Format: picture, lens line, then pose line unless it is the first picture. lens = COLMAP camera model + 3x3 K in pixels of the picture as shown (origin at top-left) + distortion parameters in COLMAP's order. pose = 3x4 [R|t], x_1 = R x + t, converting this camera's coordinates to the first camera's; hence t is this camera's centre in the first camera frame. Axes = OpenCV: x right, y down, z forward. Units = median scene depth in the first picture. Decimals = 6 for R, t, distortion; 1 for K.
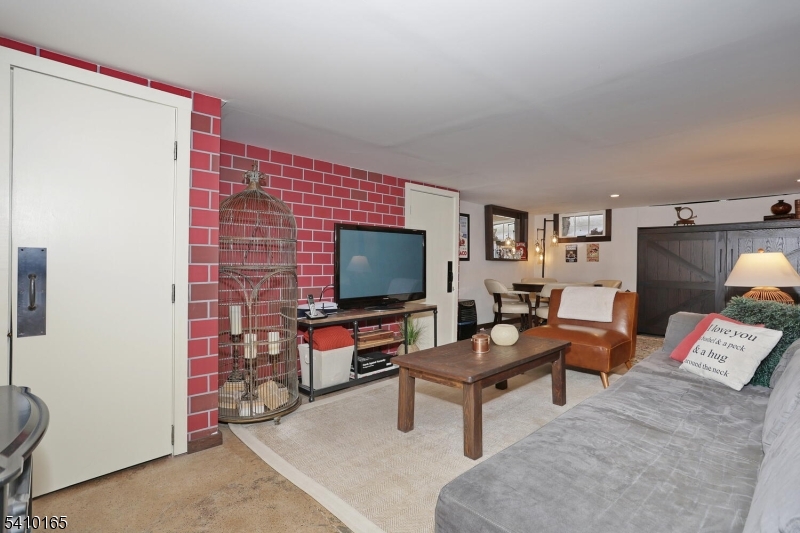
lens RADIAL K [[393.4, 0, 400.0], [0, 393.4, 266.5], [0, 0, 1]] dist [-0.059936, 0.034016]
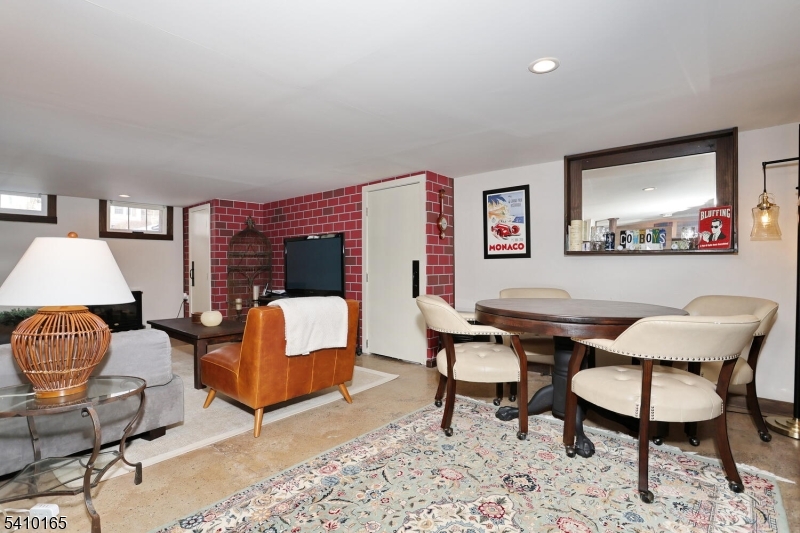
lens RADIAL K [[373.1, 0, 400.0], [0, 373.1, 266.5], [0, 0, 1]] dist [-0.002105, -0.000081]
pose [[0.099476, 0.000877, -0.995040, 1.025171], [-0.001914, 0.999998, 0.000690, -0.000779], [0.995038, 0.001836, 0.099477, 1.000483]]
